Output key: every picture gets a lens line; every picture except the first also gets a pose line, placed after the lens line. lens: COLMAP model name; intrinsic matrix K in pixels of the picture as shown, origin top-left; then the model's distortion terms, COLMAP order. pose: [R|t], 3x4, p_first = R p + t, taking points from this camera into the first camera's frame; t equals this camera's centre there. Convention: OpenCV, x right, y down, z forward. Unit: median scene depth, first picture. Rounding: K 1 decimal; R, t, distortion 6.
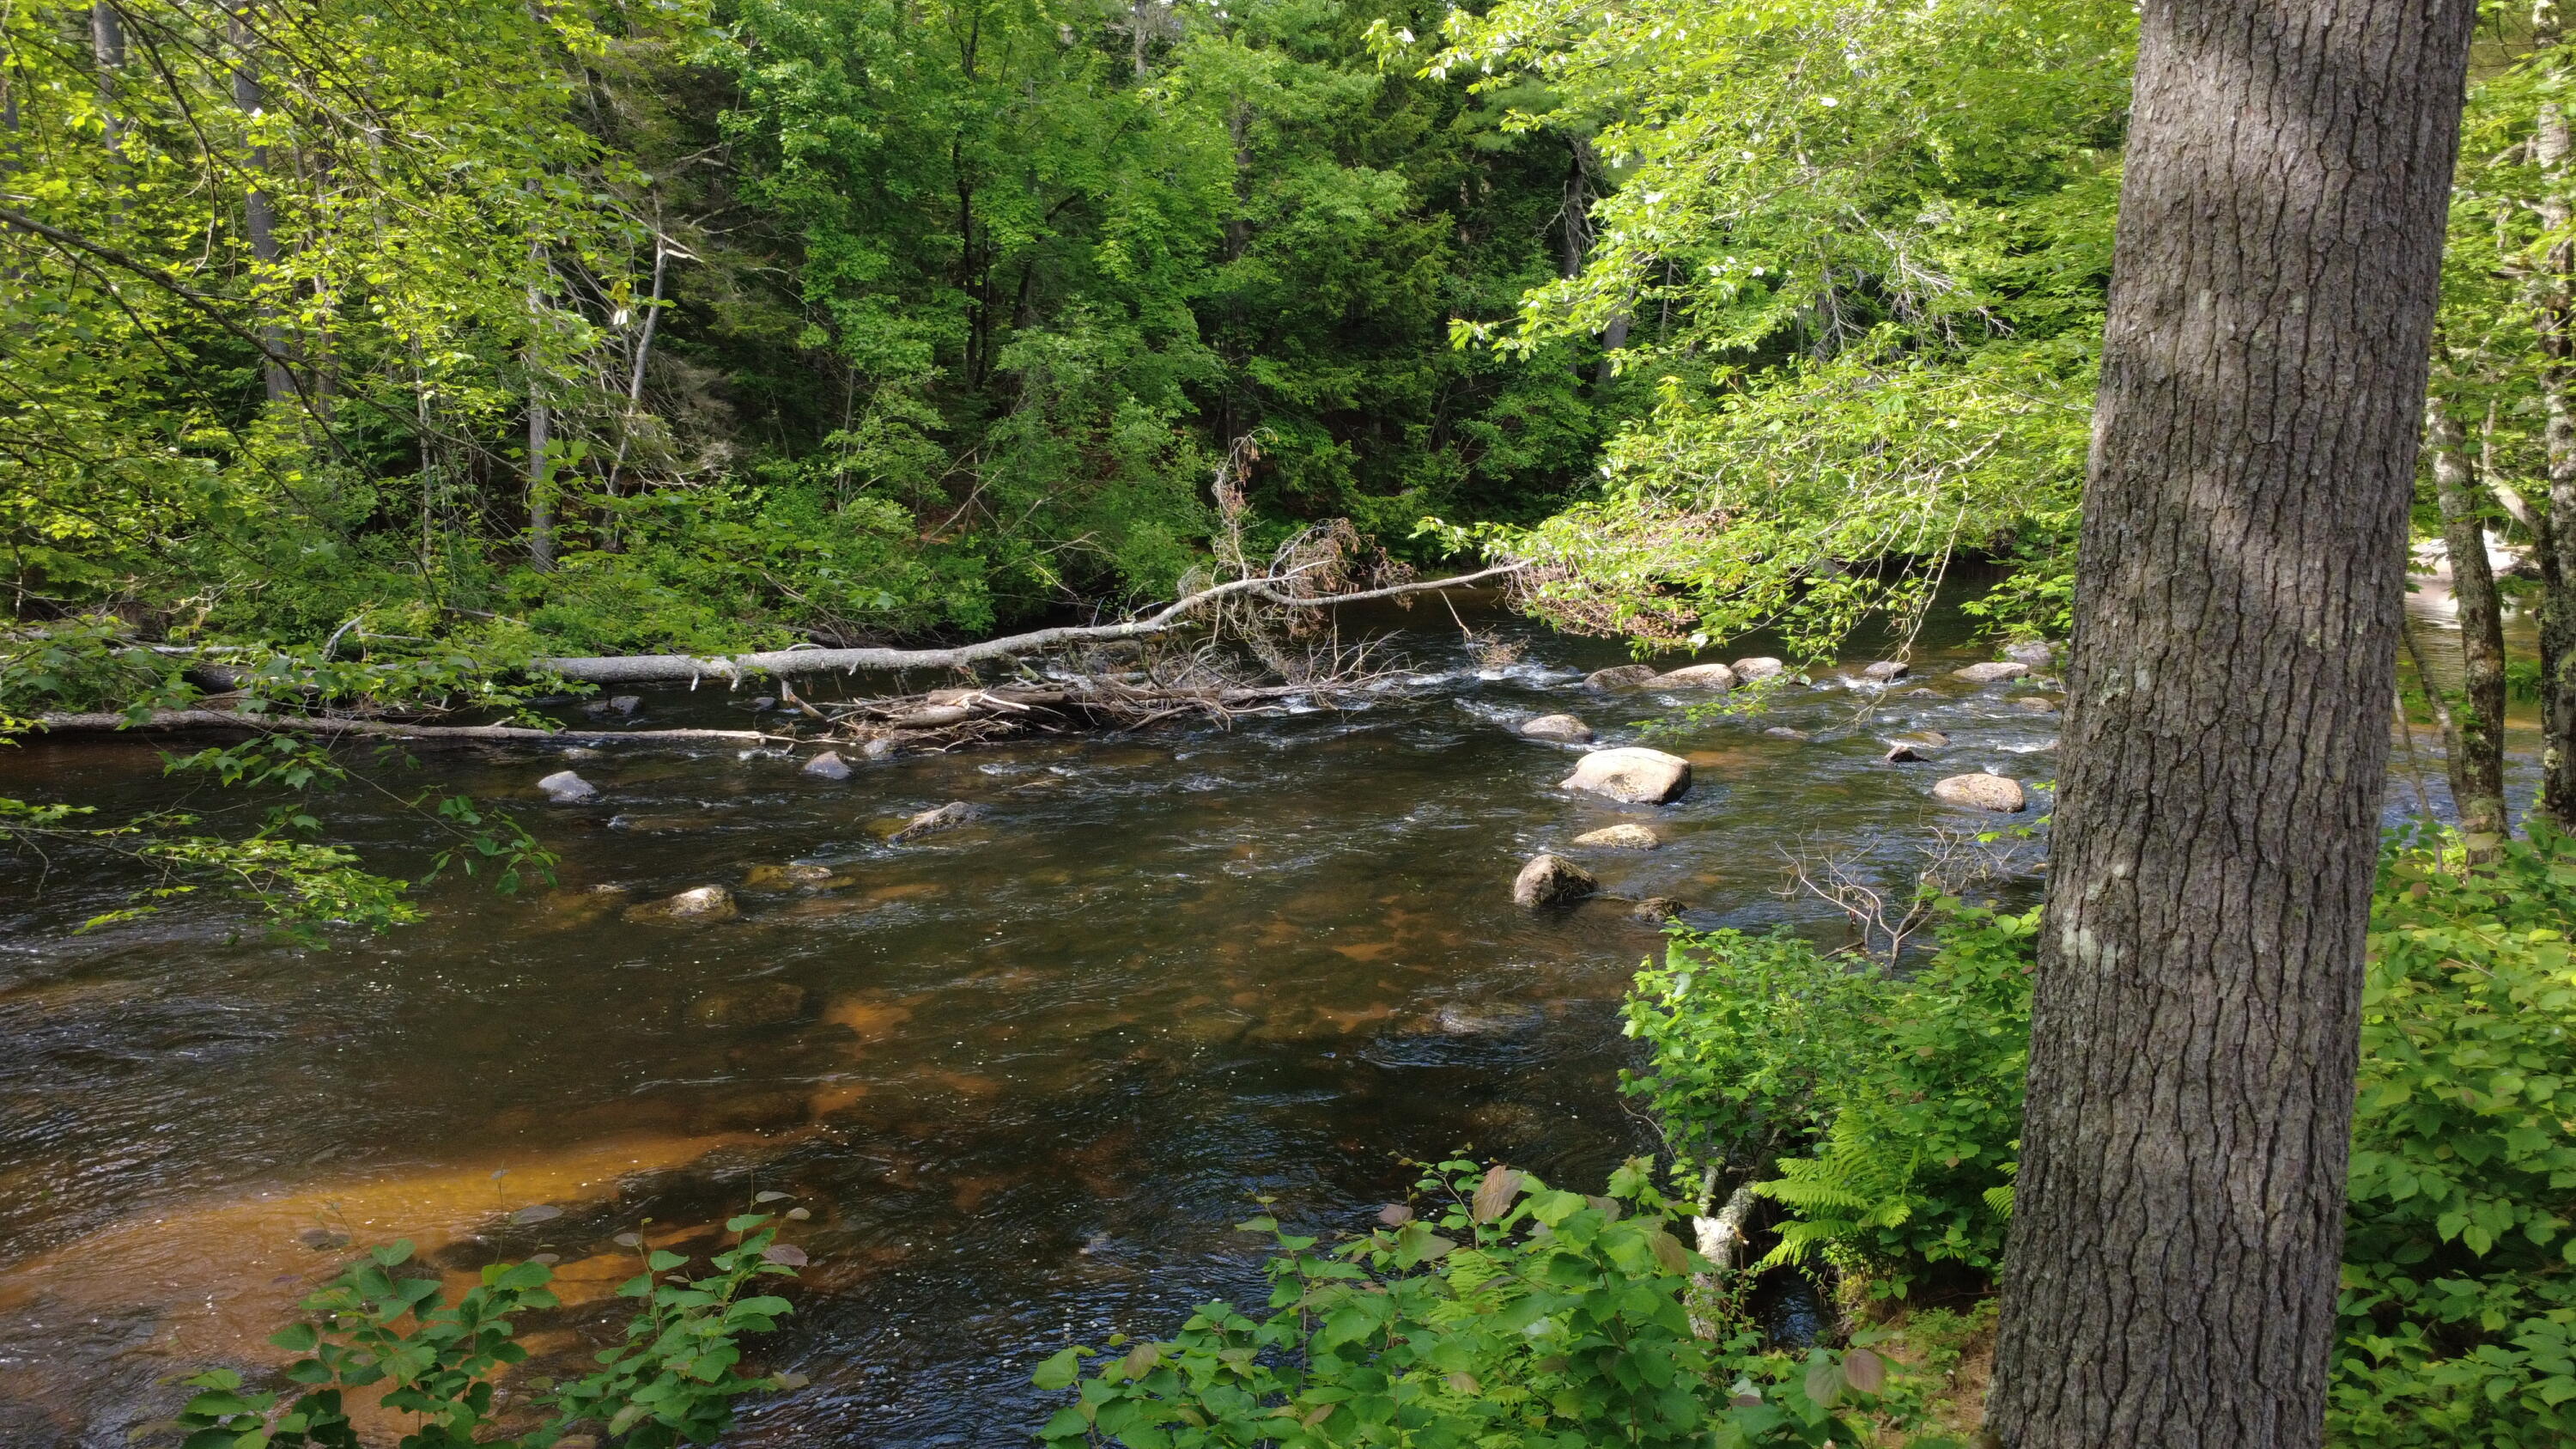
lens RADIAL K [[1874.9, 0, 1299.0], [0, 1874.9, 699.2], [0, 0, 1]] dist [0.001882, 0.001495]
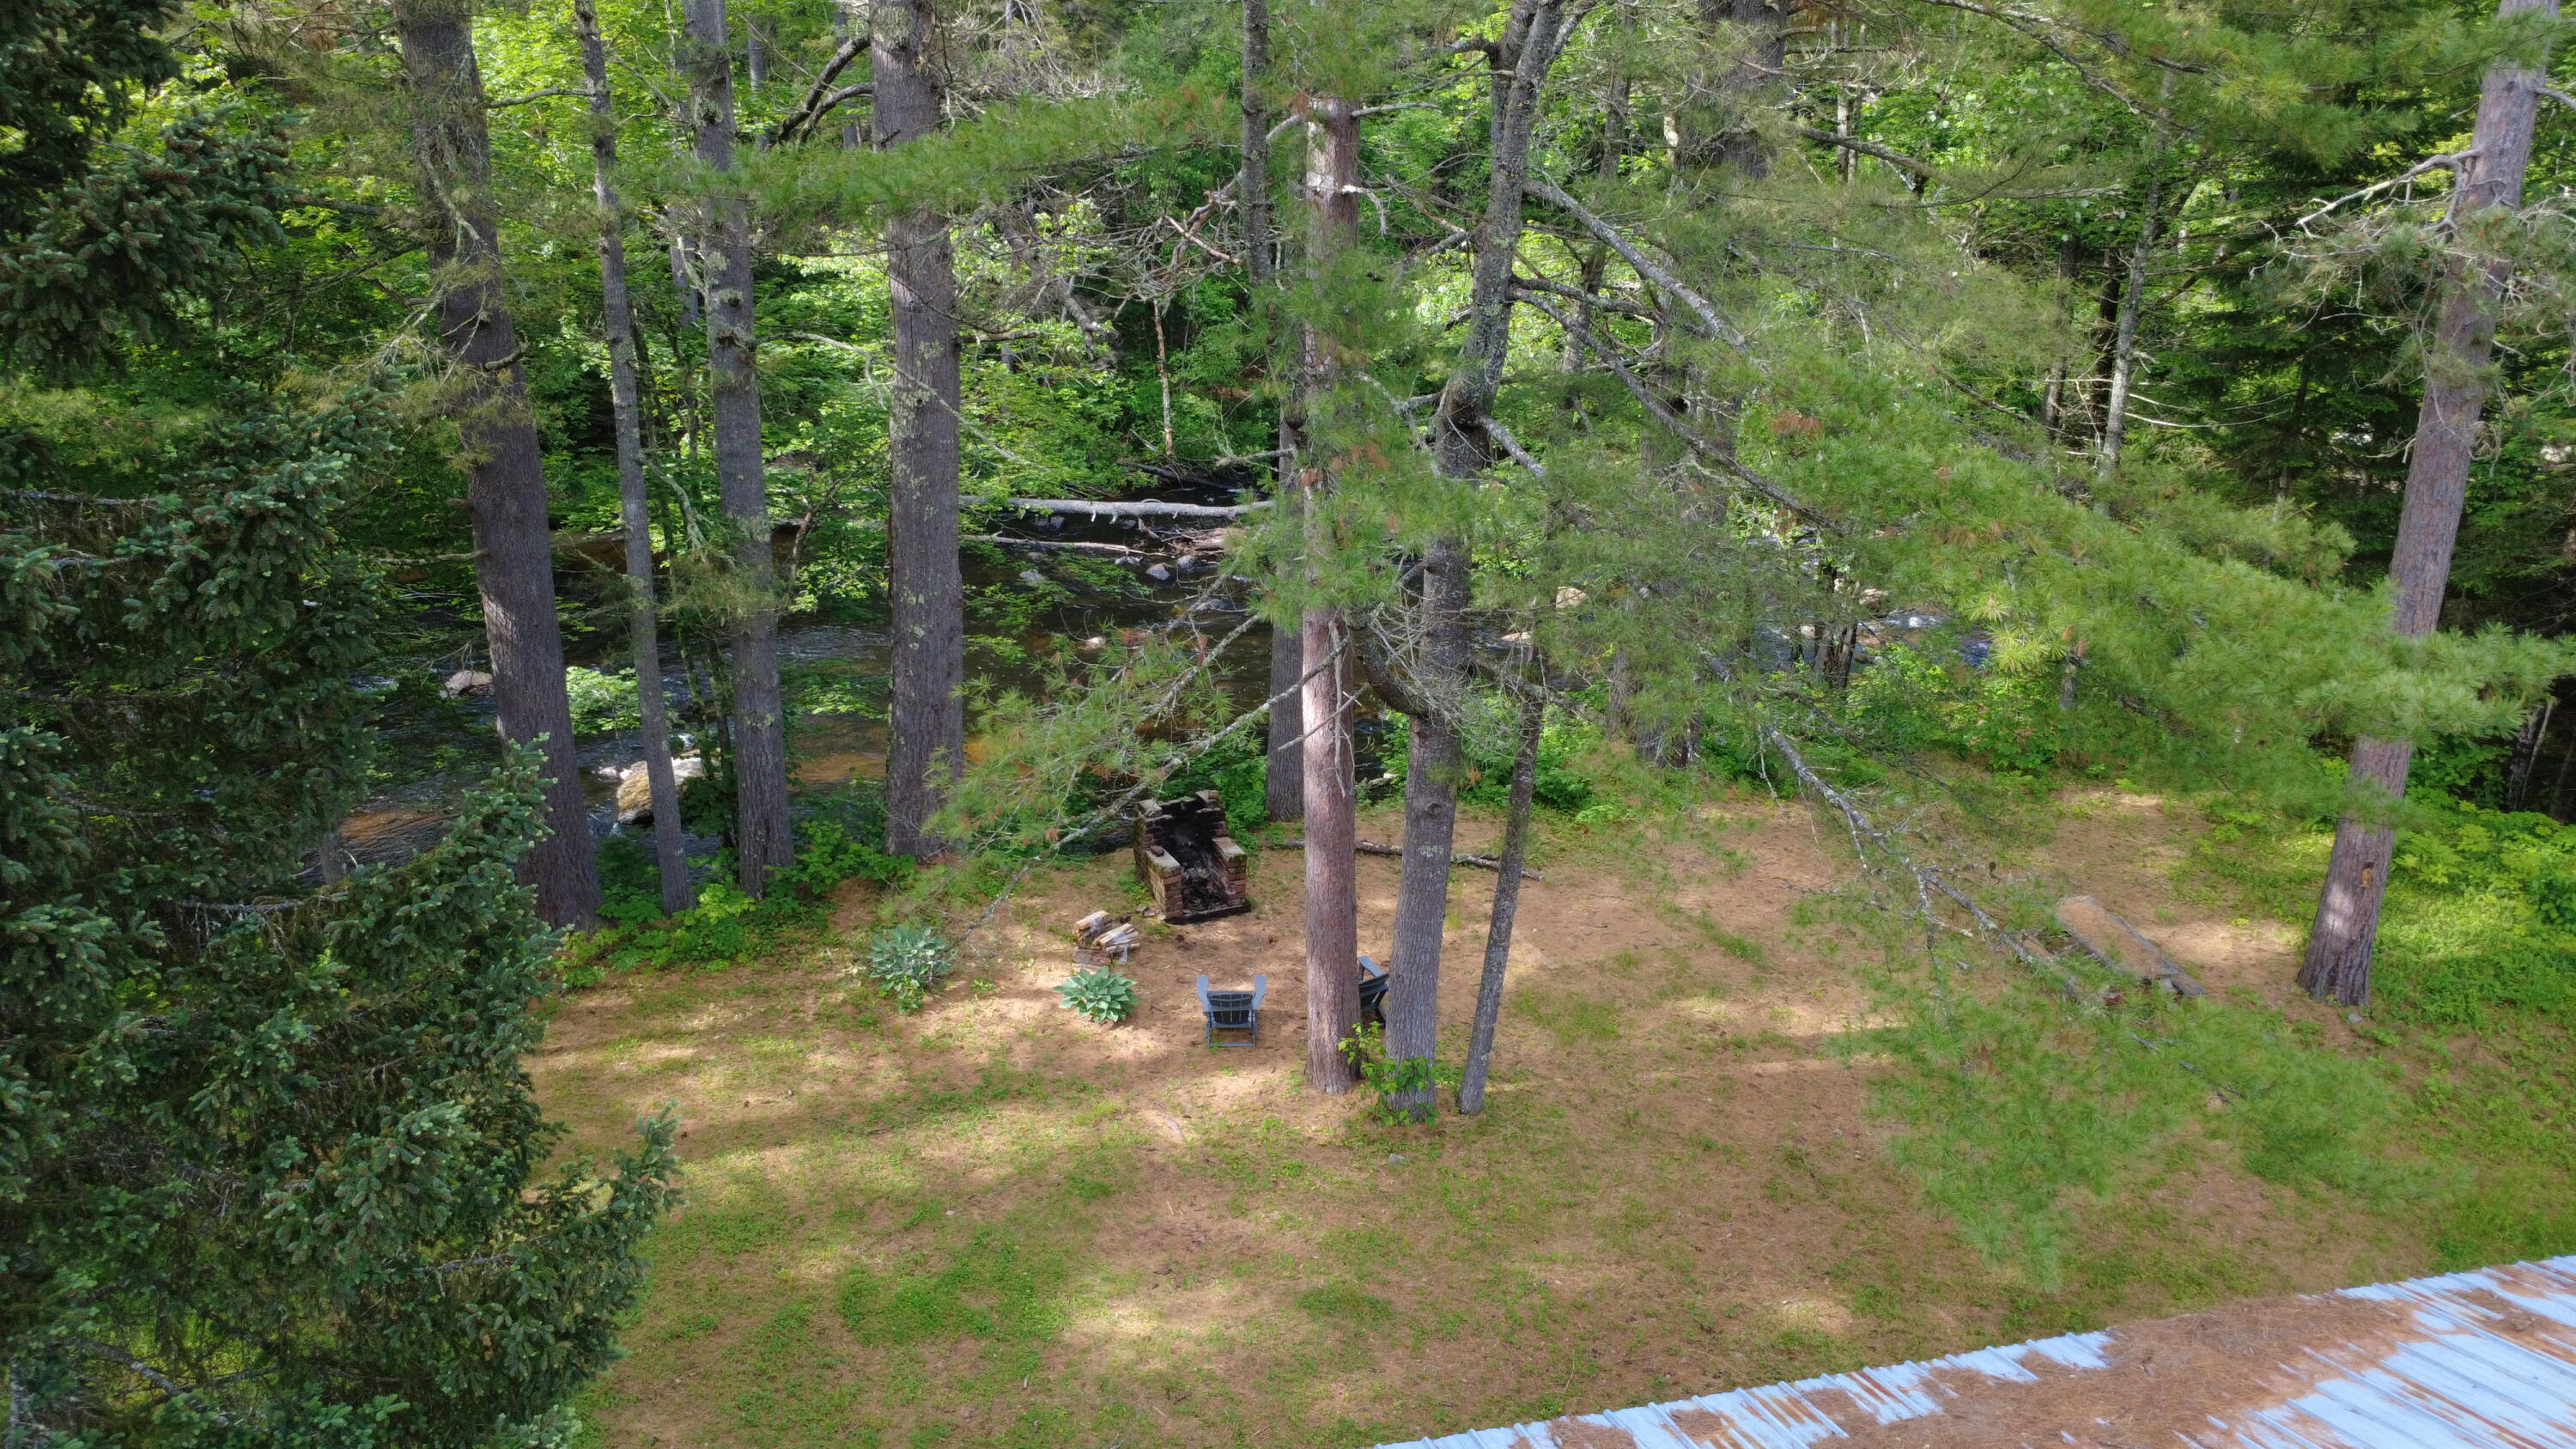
lens RADIAL K [[1874.9, 0, 1290.9], [0, 1874.9, 736.3], [0, 0, 1]] dist [0.001882, 0.001495]
pose [[0.978550, 0.077783, -0.190762, 0.206382], [-0.043338, 0.982985, 0.178499, -0.114647], [0.201401, -0.166403, 0.965271, -0.677983]]
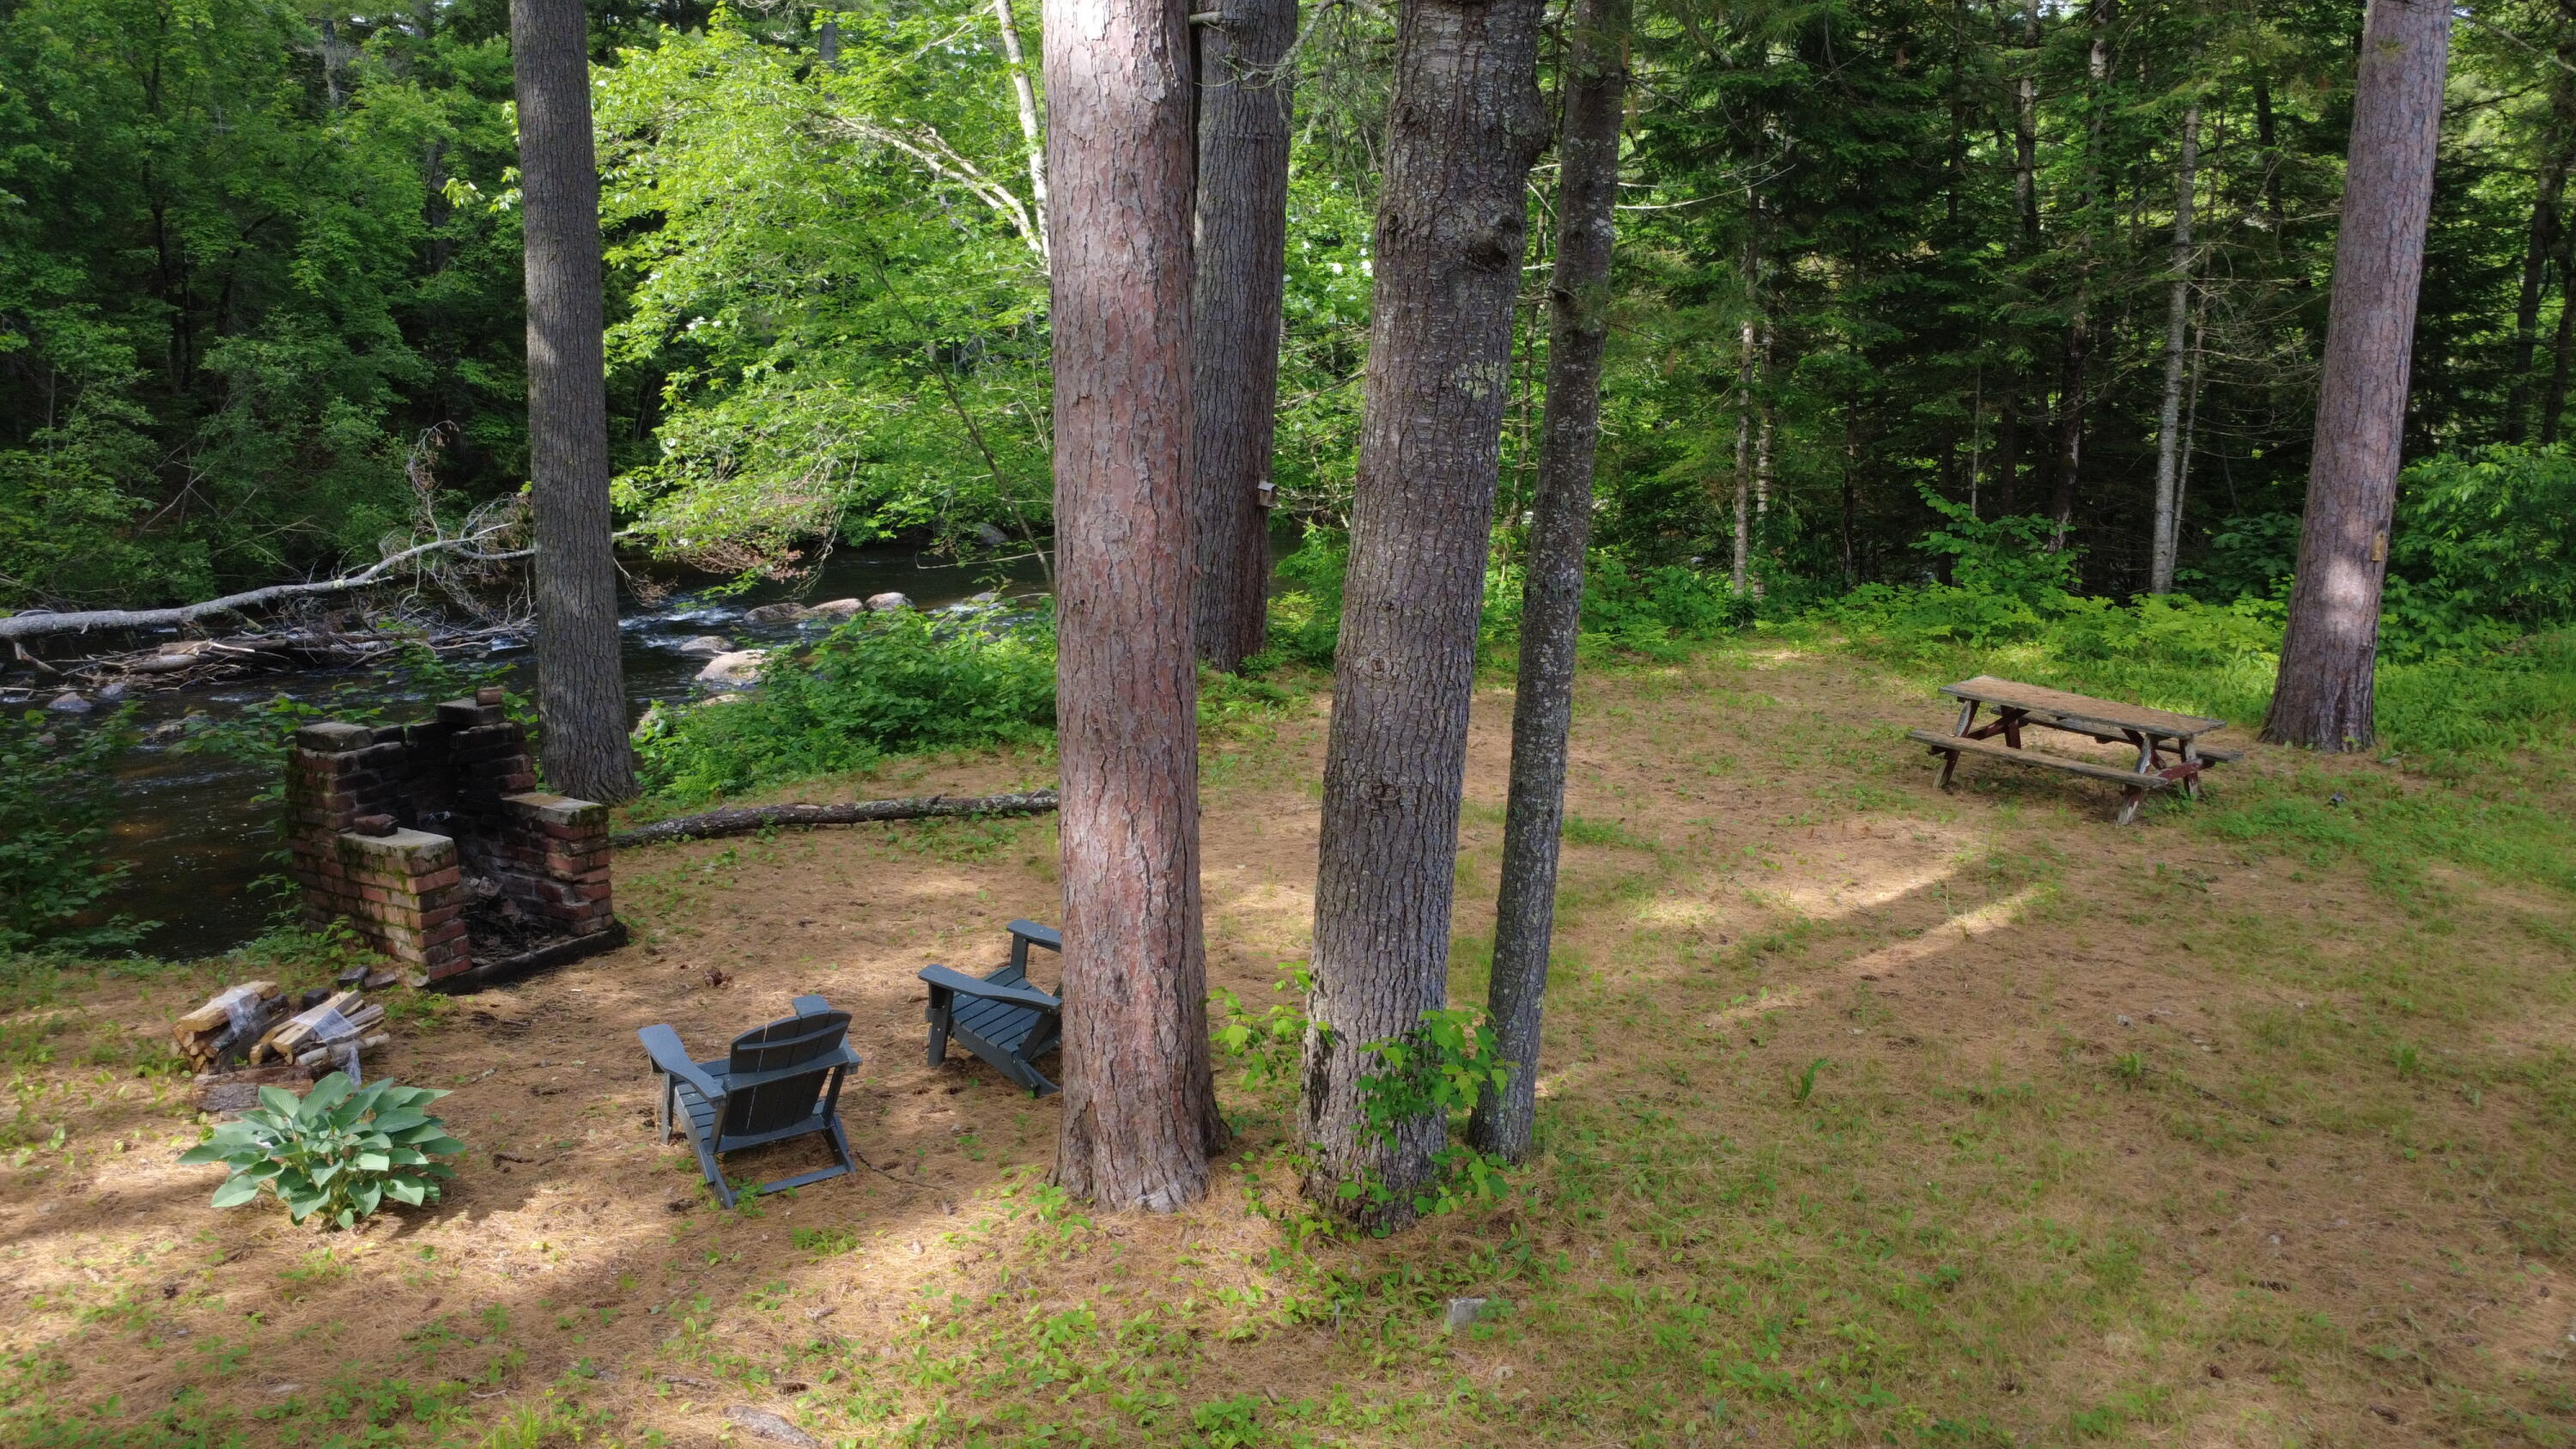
lens RADIAL K [[1874.9, 0, 1287.2], [0, 1874.9, 728.4], [0, 0, 1]] dist [0.001882, 0.001495]
pose [[0.936756, -0.068395, 0.343234, 0.051880], [0.061800, 0.997634, 0.030128, 0.048369], [-0.344482, -0.007011, 0.938767, -0.311296]]
